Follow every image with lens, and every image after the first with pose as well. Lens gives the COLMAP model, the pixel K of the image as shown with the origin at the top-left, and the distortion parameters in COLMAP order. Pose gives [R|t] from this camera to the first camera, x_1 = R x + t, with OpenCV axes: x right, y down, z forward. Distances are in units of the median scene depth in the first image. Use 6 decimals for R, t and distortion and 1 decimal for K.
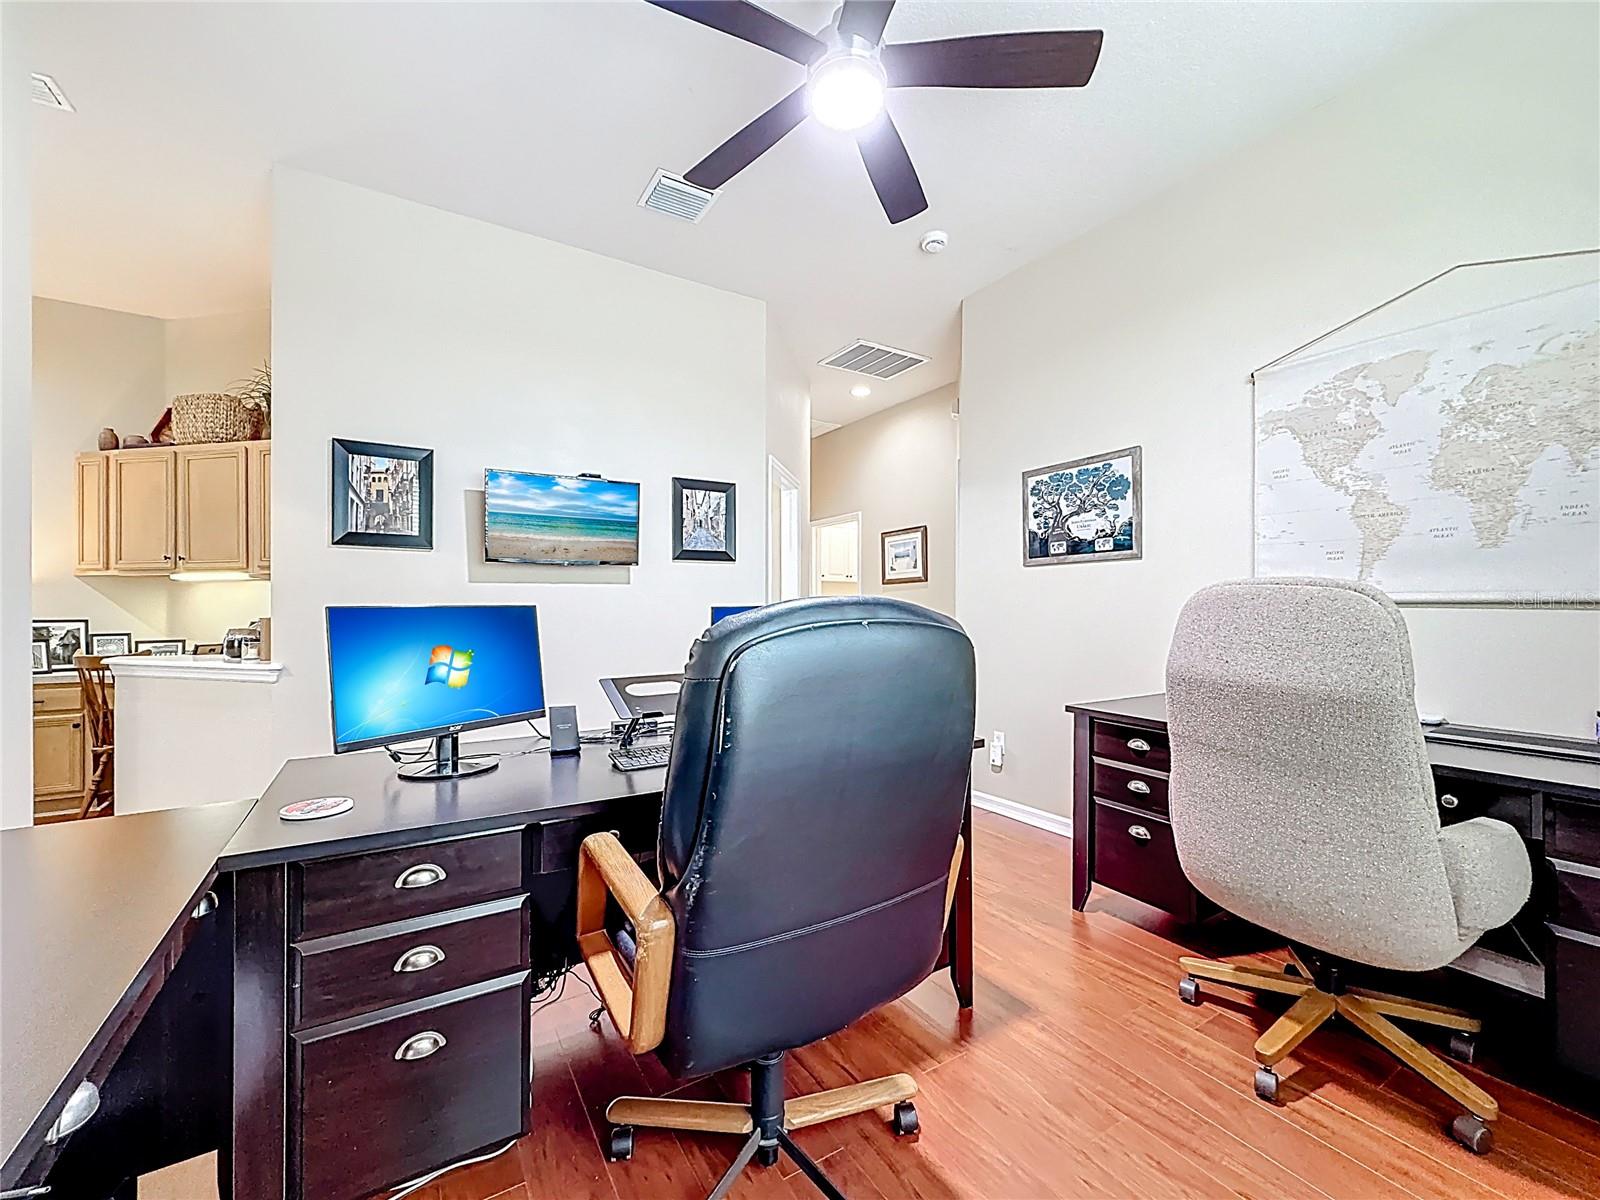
lens RADIAL K [[647.6, 0, 810.8], [0, 647.6, 597.6], [0, 0, 1]] dist [-0.003148, -0.000863]
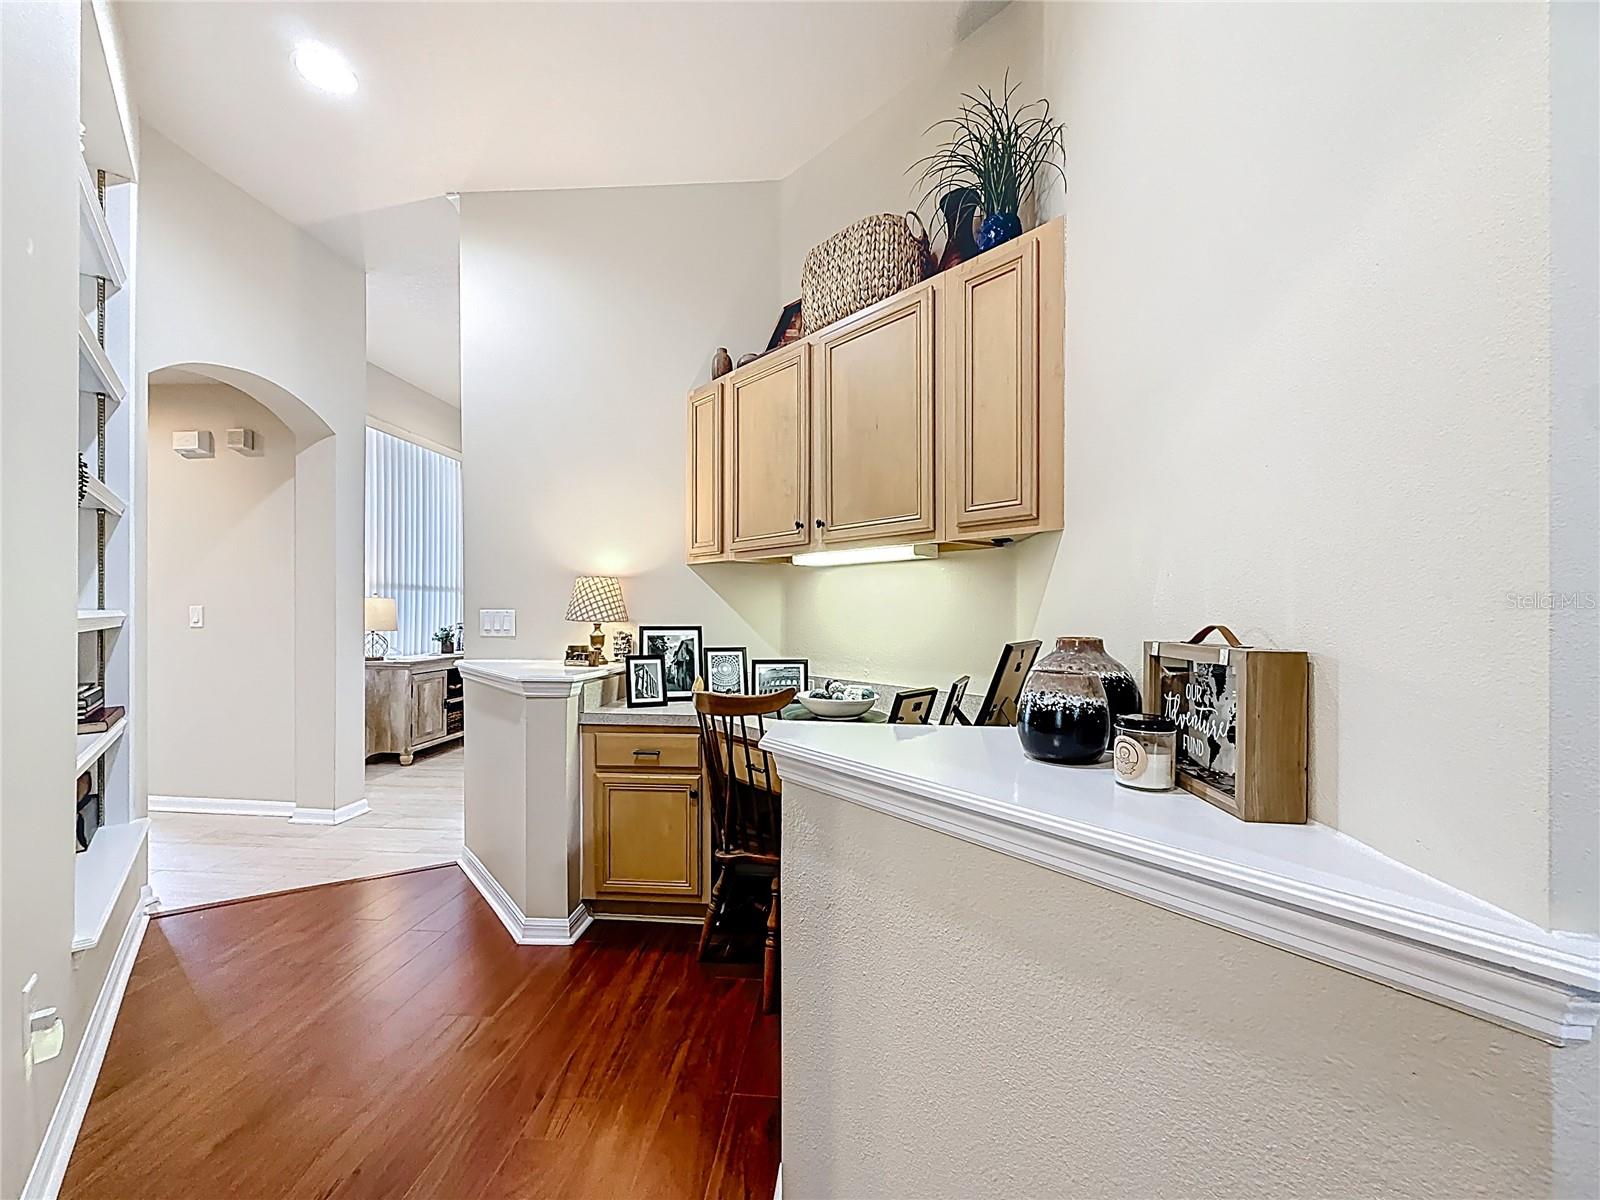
lens RADIAL K [[647.6, 0, 800.4], [0, 647.6, 608.0], [0, 0, 1]] dist [-0.003148, -0.000863]
pose [[0.798278, 0.001295, -0.602288, -0.414578], [0.000978, 0.999994, 0.003447, 0.008184], [0.602289, -0.003341, 0.798271, 0.341197]]
